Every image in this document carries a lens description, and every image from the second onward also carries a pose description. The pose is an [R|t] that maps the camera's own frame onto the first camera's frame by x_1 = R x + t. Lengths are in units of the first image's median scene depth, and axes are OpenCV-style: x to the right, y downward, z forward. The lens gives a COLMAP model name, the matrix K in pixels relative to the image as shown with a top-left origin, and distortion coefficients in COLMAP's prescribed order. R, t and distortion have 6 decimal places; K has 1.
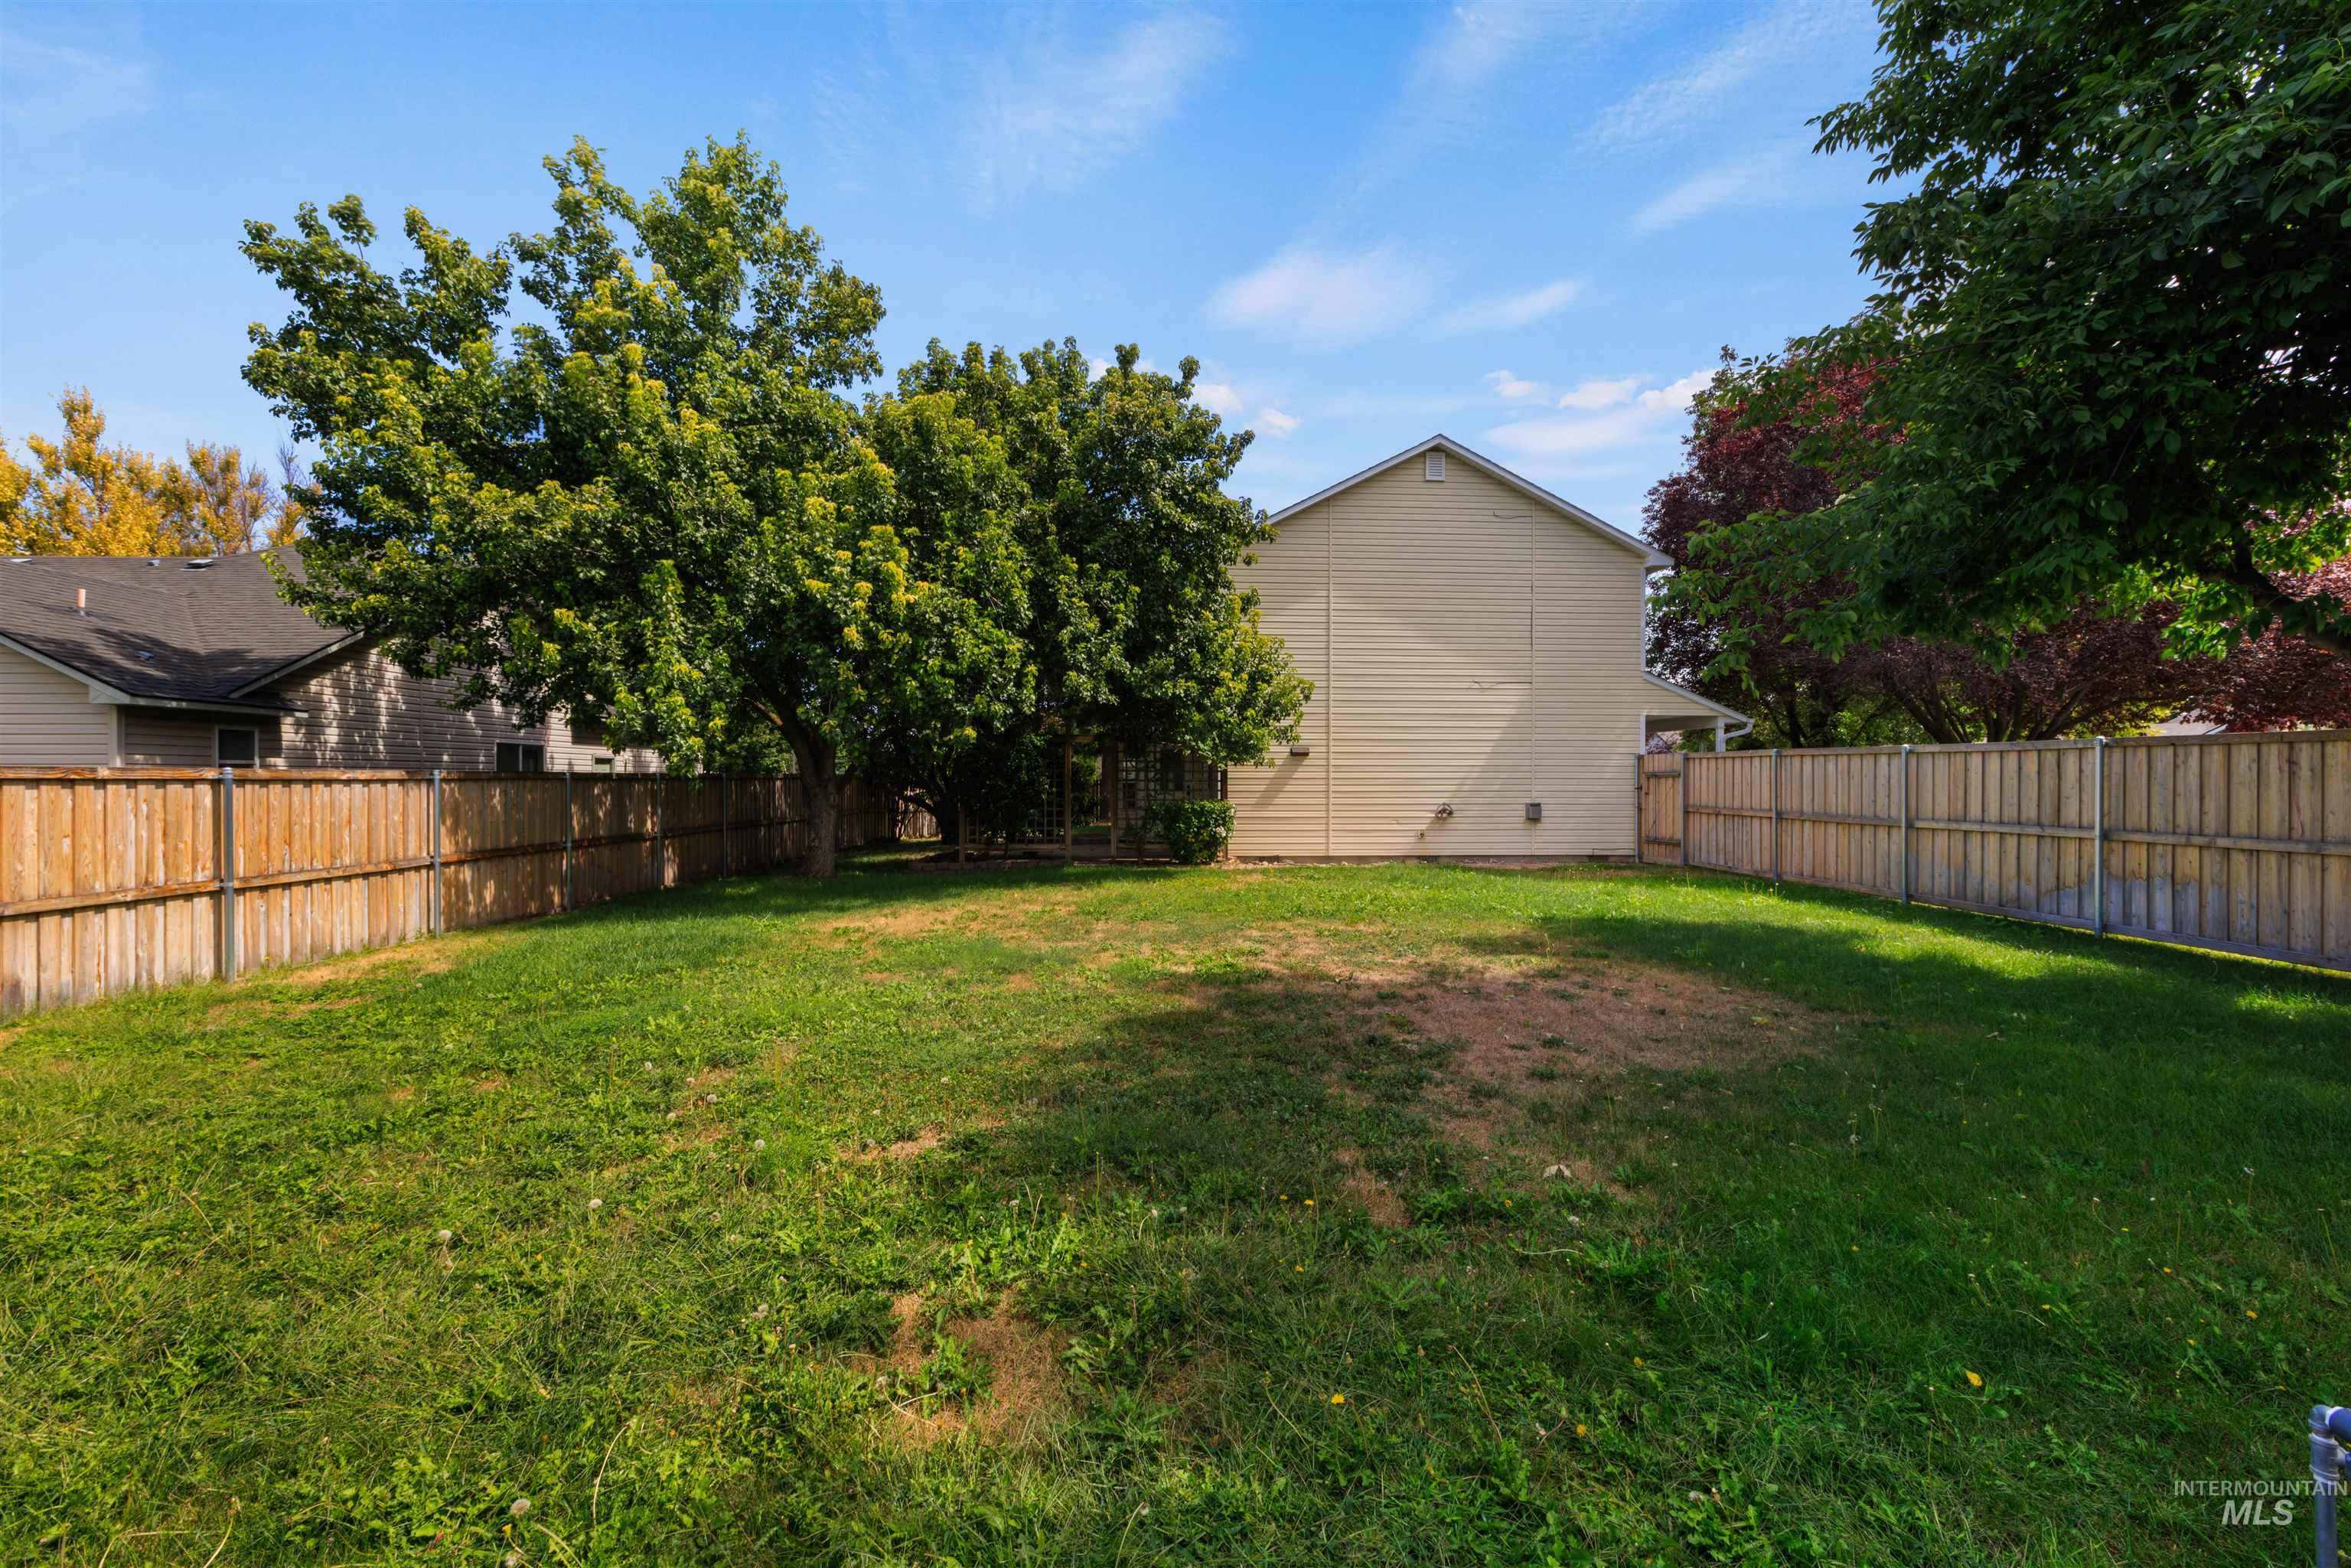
lens RADIAL K [[1069.3, 0, 1175.8], [0, 1069.3, 778.4], [0, 0, 1]] dist [0.000406, 0.000011]
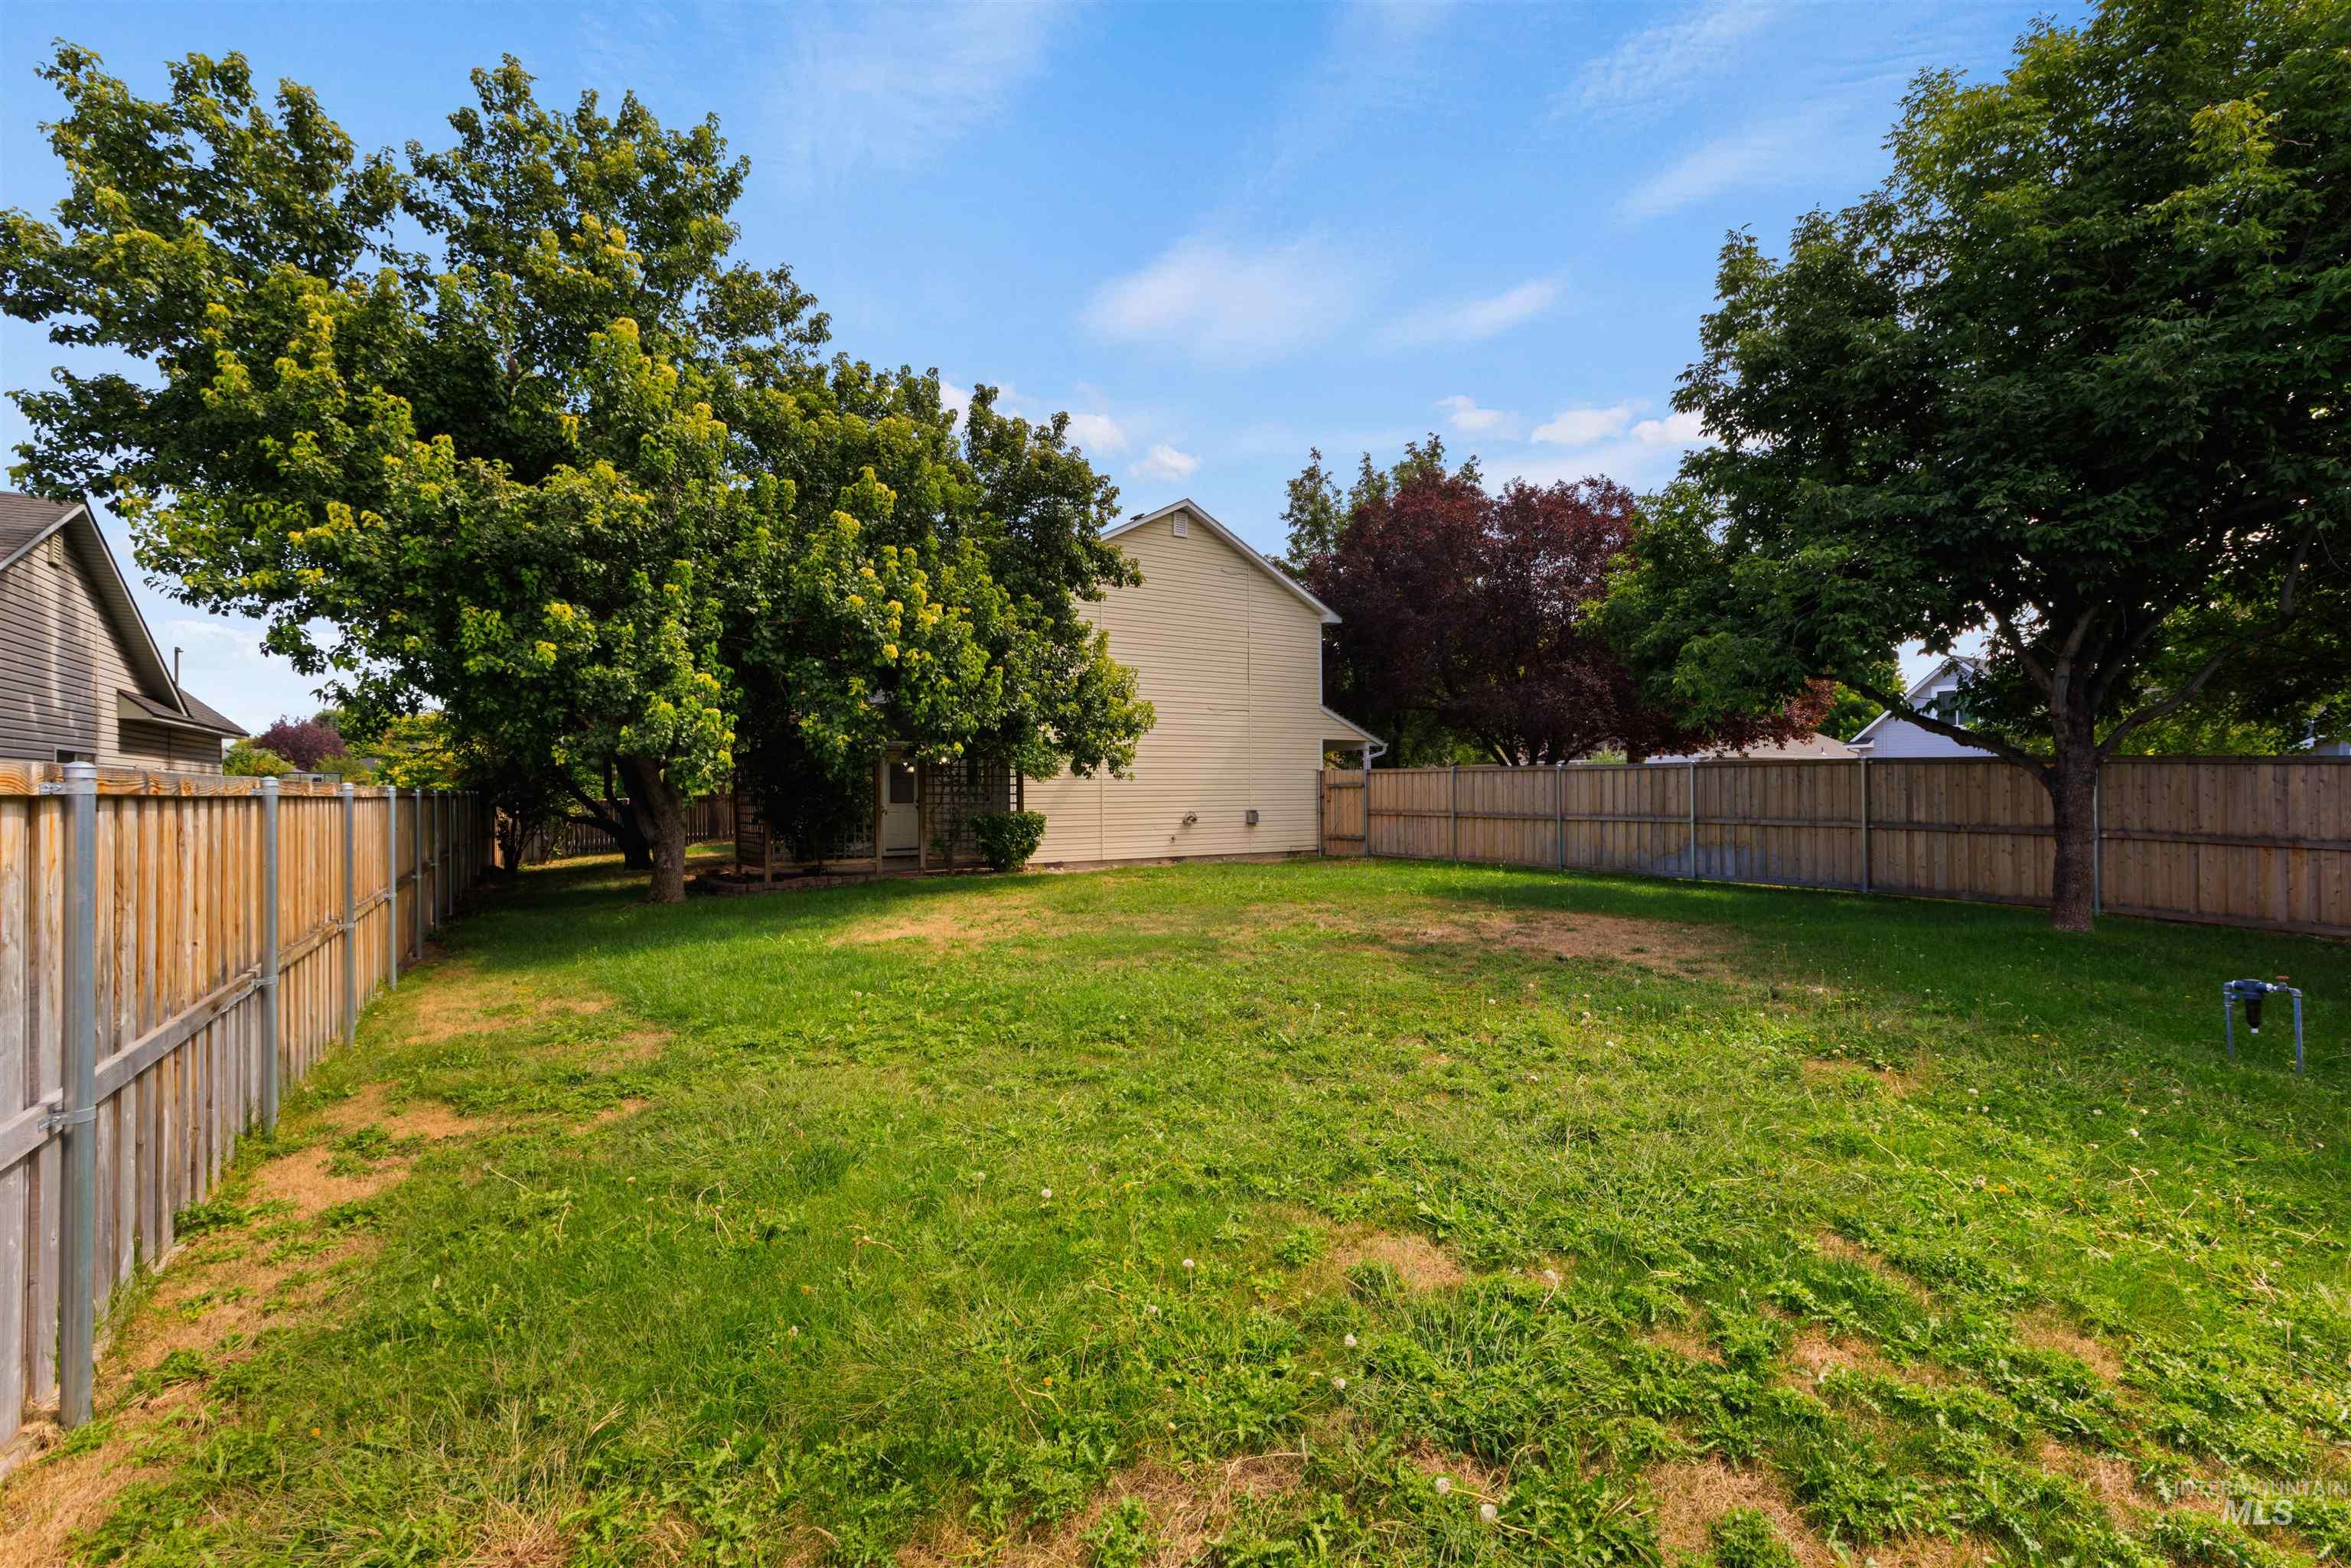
lens RADIAL K [[1069.3, 0, 1169.9], [0, 1069.3, 782.2], [0, 0, 1]] dist [0.000406, 0.000011]
pose [[0.866514, -0.002596, 0.499146, -0.357647], [0.007408, 0.999943, -0.007660, 0.000276], [-0.499098, 0.010335, 0.866484, -0.009377]]
